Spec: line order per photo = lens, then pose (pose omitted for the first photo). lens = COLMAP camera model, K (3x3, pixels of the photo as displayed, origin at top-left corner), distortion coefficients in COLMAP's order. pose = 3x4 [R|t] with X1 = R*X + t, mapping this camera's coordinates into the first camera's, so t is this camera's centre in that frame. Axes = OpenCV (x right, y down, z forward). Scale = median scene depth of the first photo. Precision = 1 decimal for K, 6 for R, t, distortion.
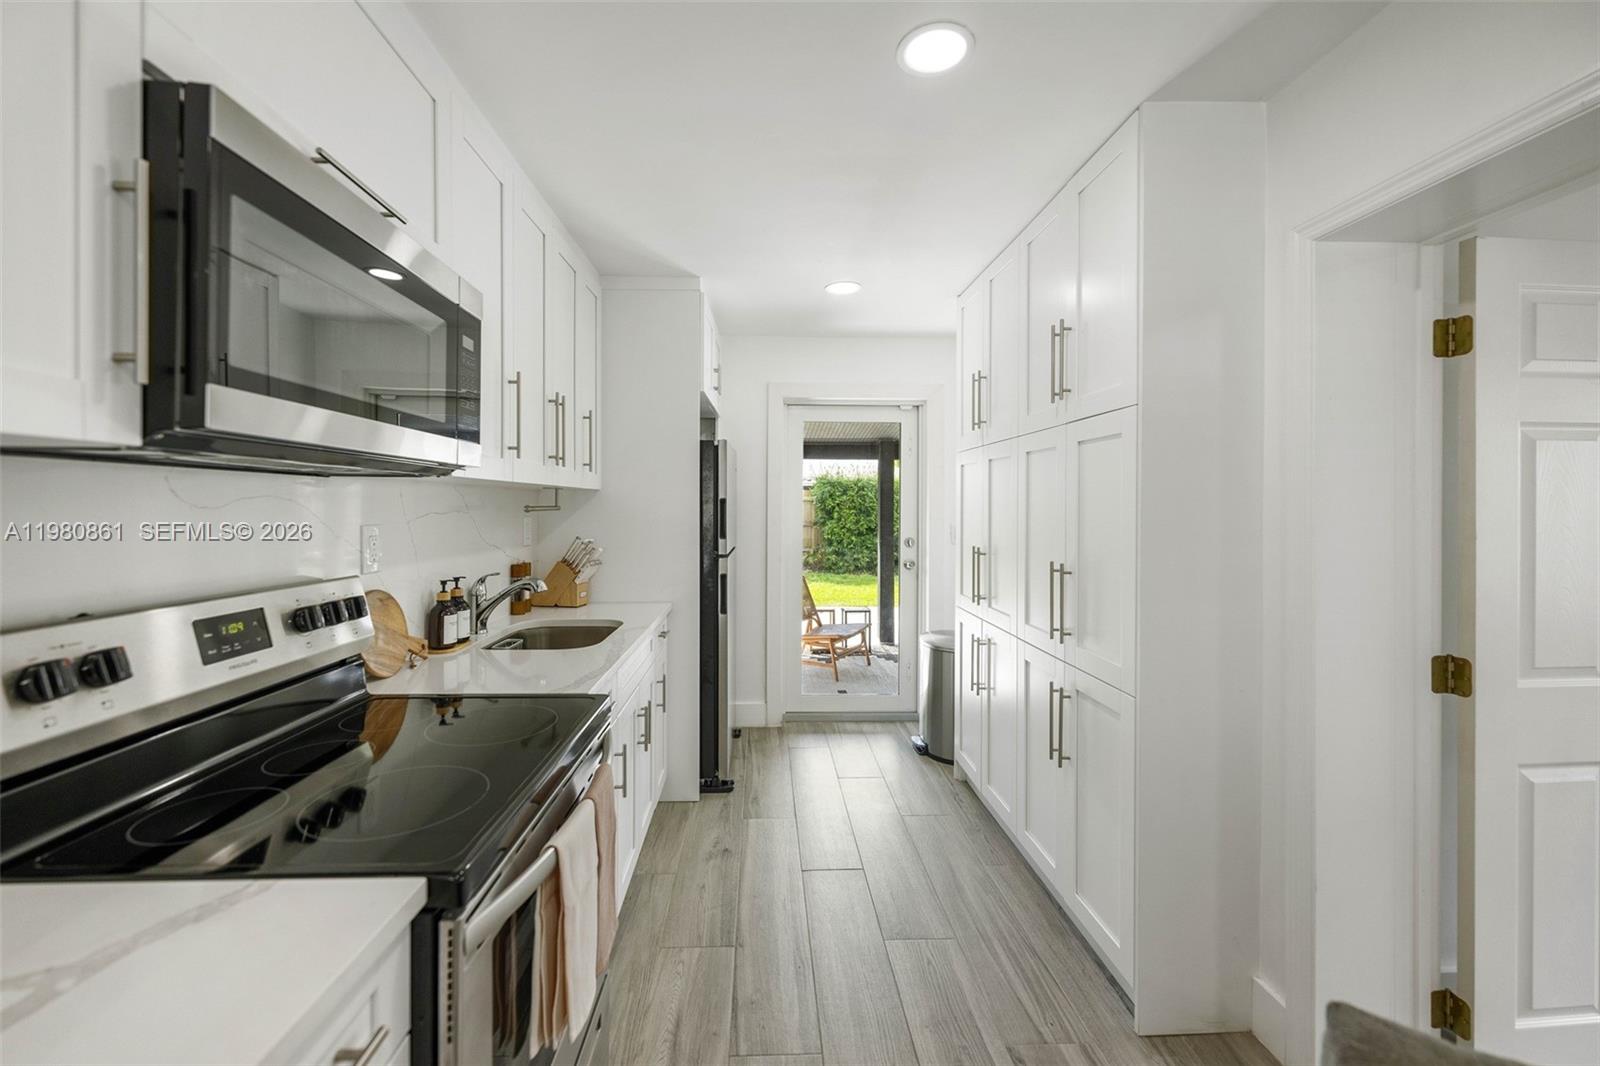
lens RADIAL K [[645.1, 0, 796.4], [0, 645.1, 510.8], [0, 0, 1]] dist [-0.007040, 0.000004]
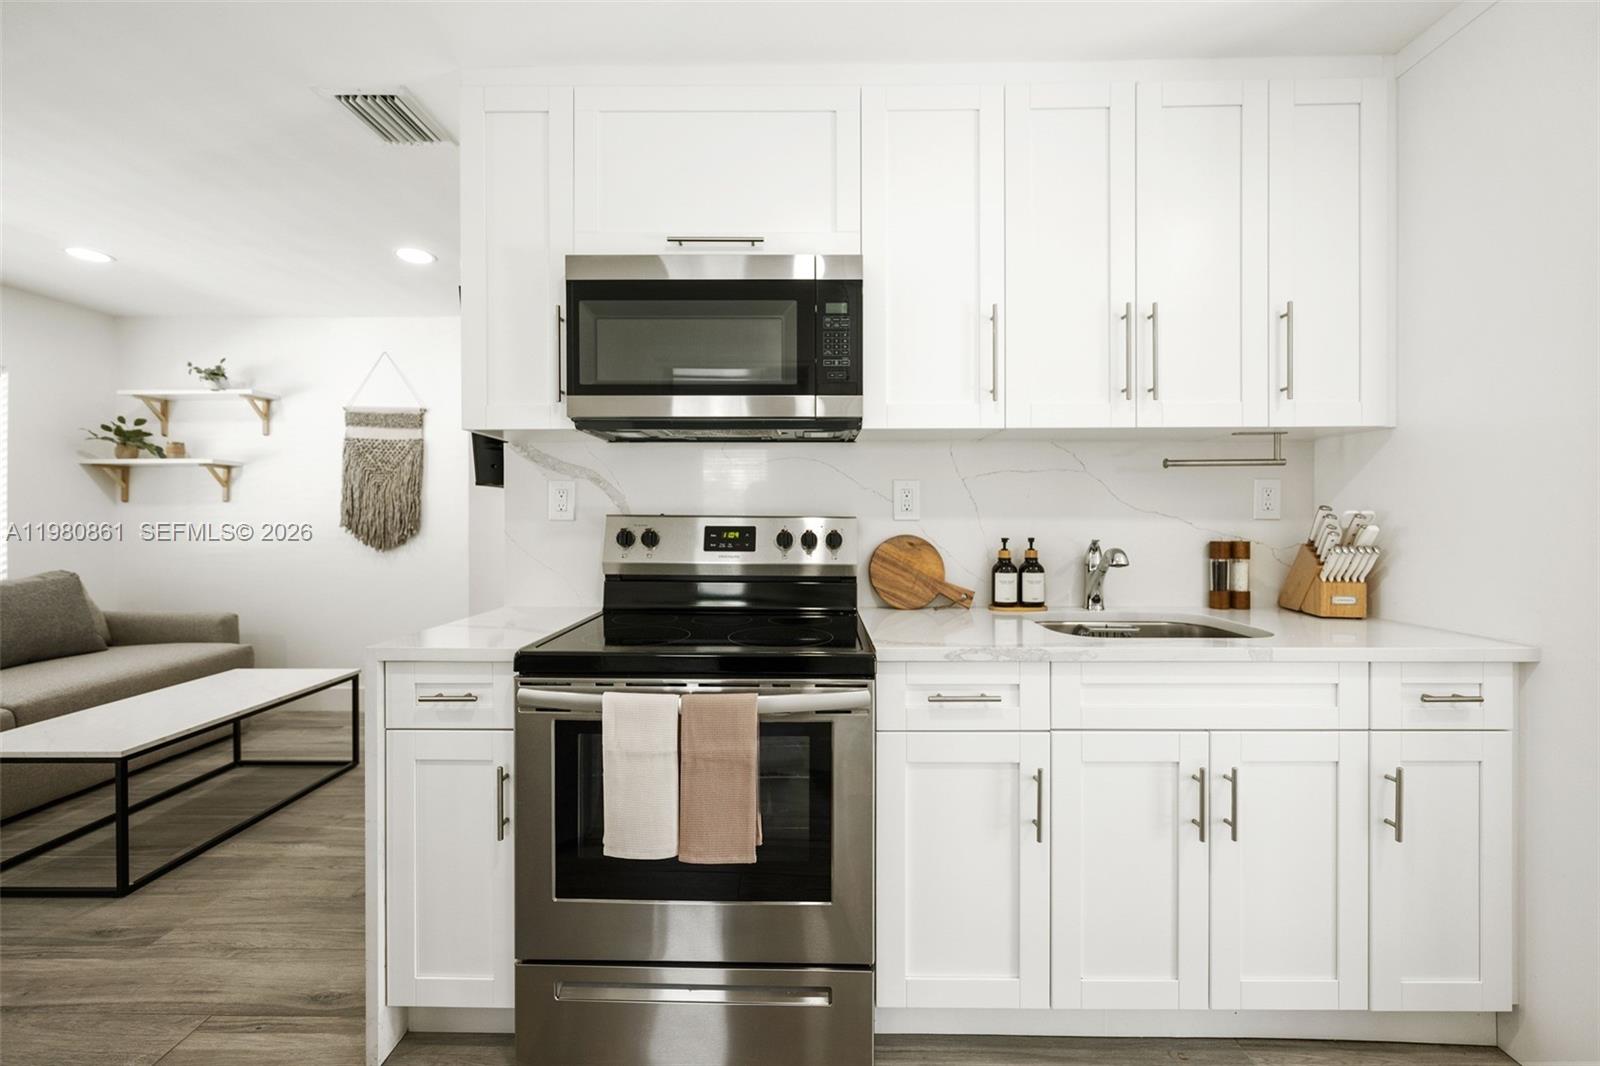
lens RADIAL K [[645.1, 0, 799.9], [0, 645.1, 524.8], [0, 0, 1]] dist [-0.007040, 0.000004]
pose [[-0.082968, 0.003419, -0.996546, 0.552023], [-0.008648, 0.999954, 0.004151, 0.102519], [0.996515, 0.008962, -0.082934, 0.915687]]
